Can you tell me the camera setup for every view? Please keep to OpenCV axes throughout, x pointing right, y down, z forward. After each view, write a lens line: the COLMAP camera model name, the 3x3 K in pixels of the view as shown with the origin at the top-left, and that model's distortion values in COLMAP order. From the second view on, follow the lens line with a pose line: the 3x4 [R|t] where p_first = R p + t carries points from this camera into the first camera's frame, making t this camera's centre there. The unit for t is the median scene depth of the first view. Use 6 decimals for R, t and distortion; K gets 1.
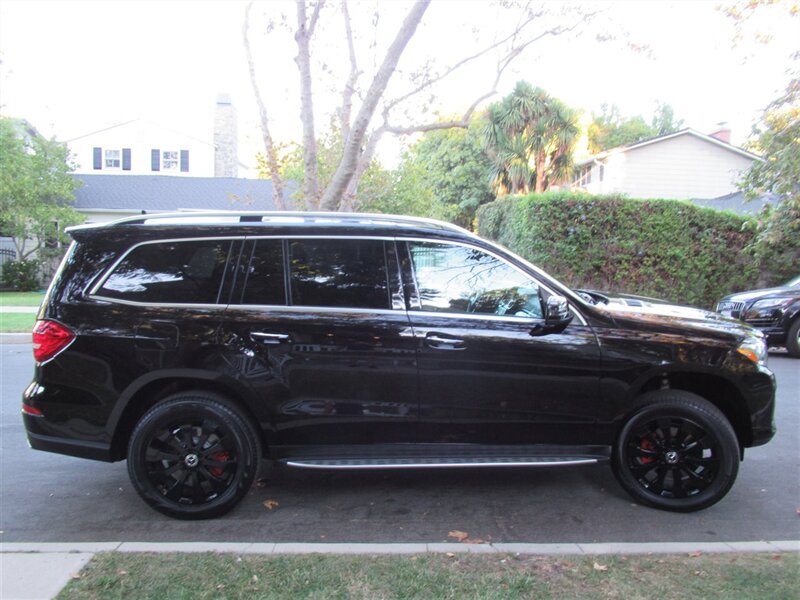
lens RADIAL K [[709.3, 0, 406.8], [0, 709.3, 302.5], [0, 0, 1]] dist [-0.003080, 0.026133]
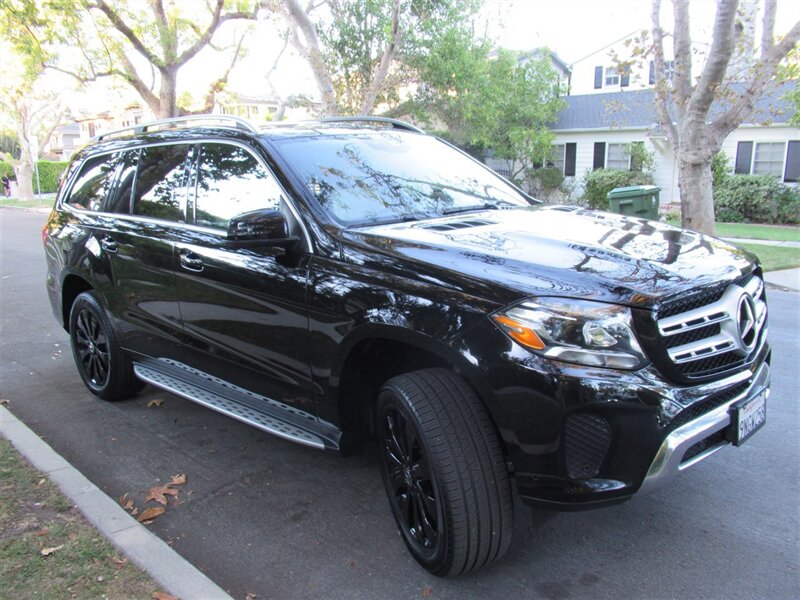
lens RADIAL K [[709.3, 0, 403.9], [0, 709.3, 298.8], [0, 0, 1]] dist [-0.003080, 0.026133]
pose [[0.617089, 0.125024, -0.776898, 0.210322], [-0.046367, 0.991359, 0.122707, -0.003749], [0.785526, -0.039698, 0.617554, 0.155422]]
